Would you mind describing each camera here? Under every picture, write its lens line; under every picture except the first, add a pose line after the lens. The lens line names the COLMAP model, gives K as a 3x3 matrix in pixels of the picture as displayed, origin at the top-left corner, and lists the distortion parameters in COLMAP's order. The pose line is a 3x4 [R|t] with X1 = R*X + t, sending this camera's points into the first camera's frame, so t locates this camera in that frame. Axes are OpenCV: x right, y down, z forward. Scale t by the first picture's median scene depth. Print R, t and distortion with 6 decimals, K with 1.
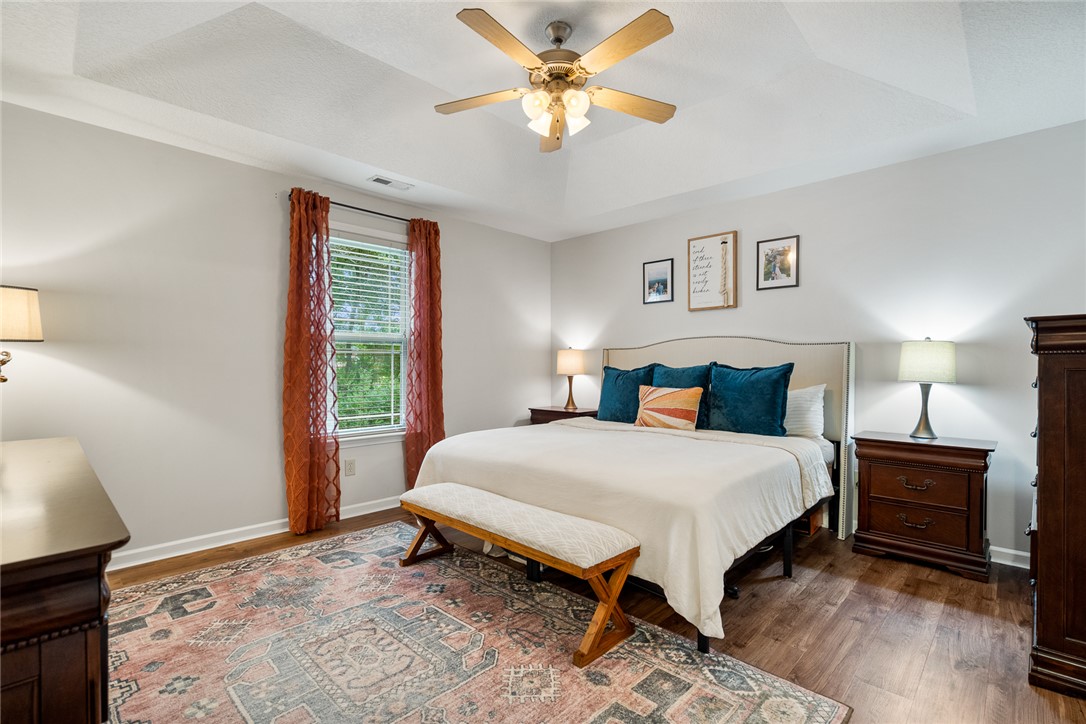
lens RADIAL K [[498.9, 0, 539.4], [0, 498.9, 358.3], [0, 0, 1]] dist [-0.003339, 0.000249]
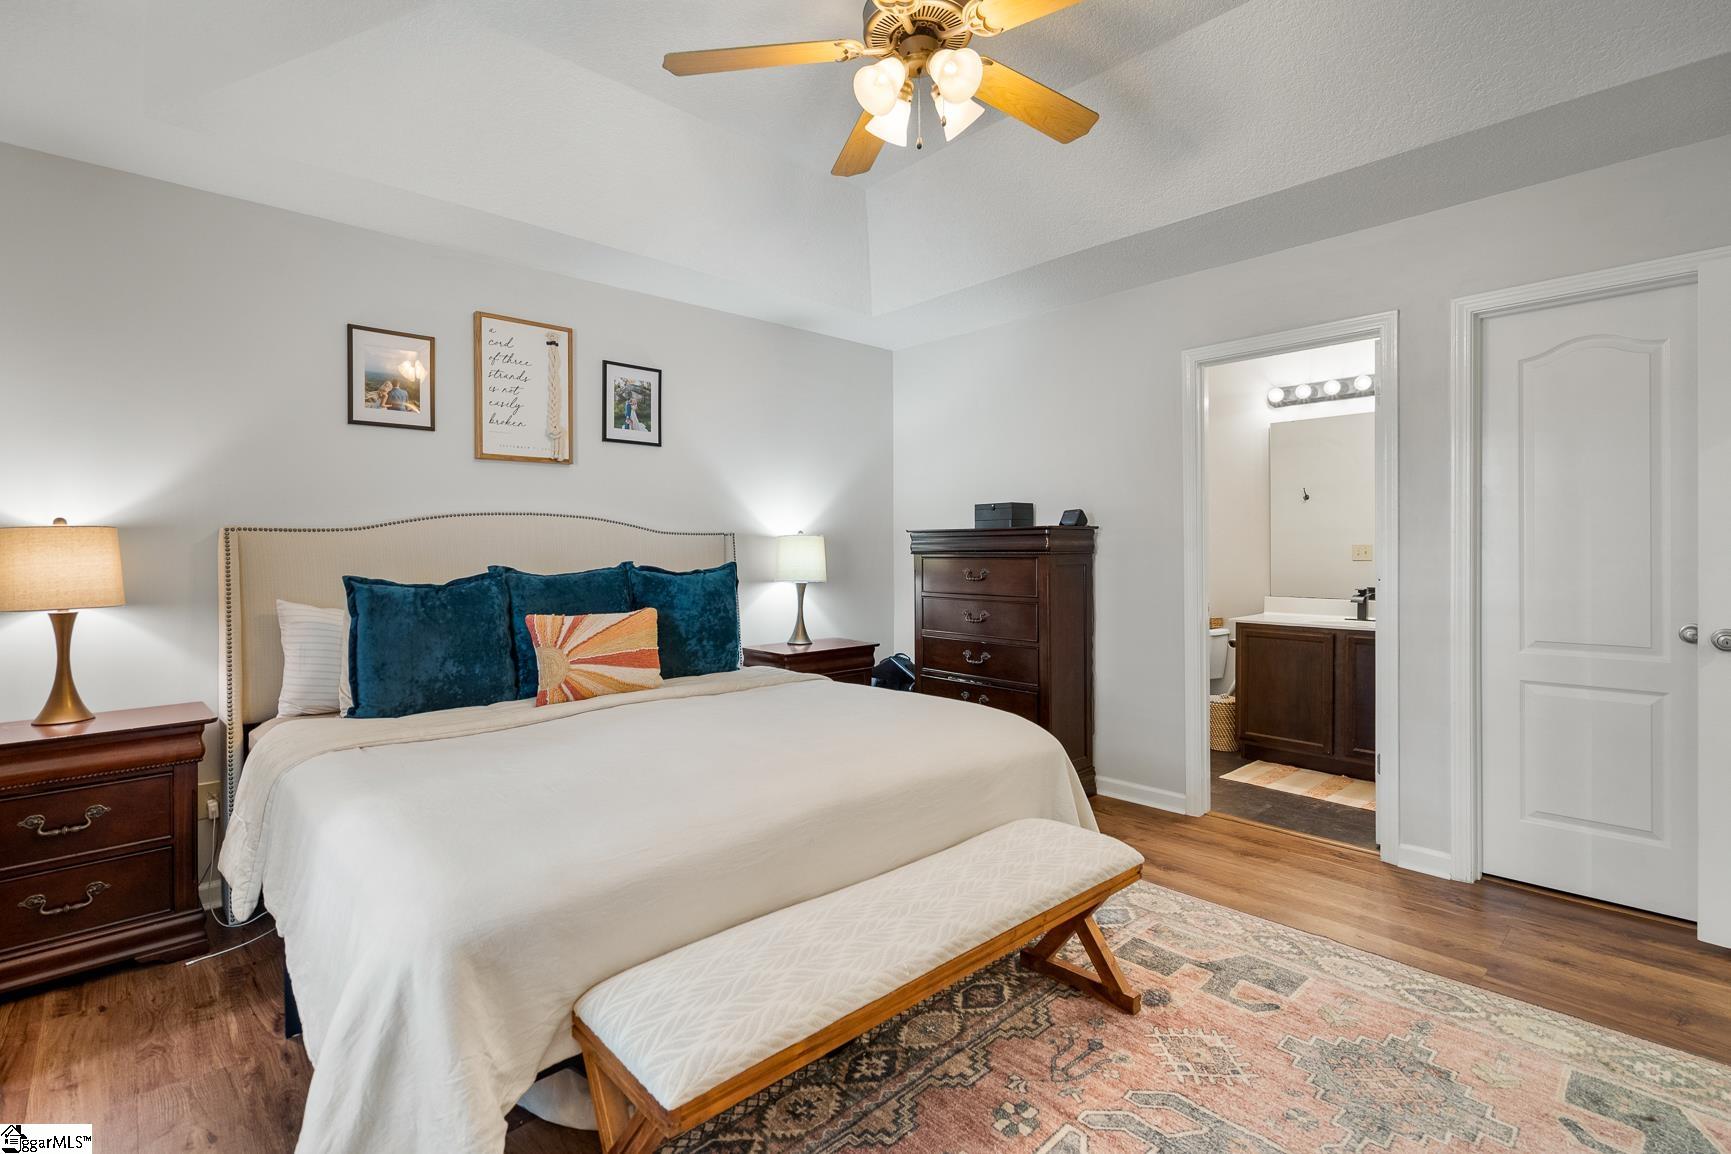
lens RADIAL K [[795.2, 0, 859.8], [0, 795.2, 571.1], [0, 0, 1]] dist [-0.003339, 0.000249]
pose [[0.060411, -0.019554, 0.997982, -0.515263], [0.005571, 0.999799, 0.019252, 0.001221], [-0.998158, 0.004397, 0.060507, 0.672096]]
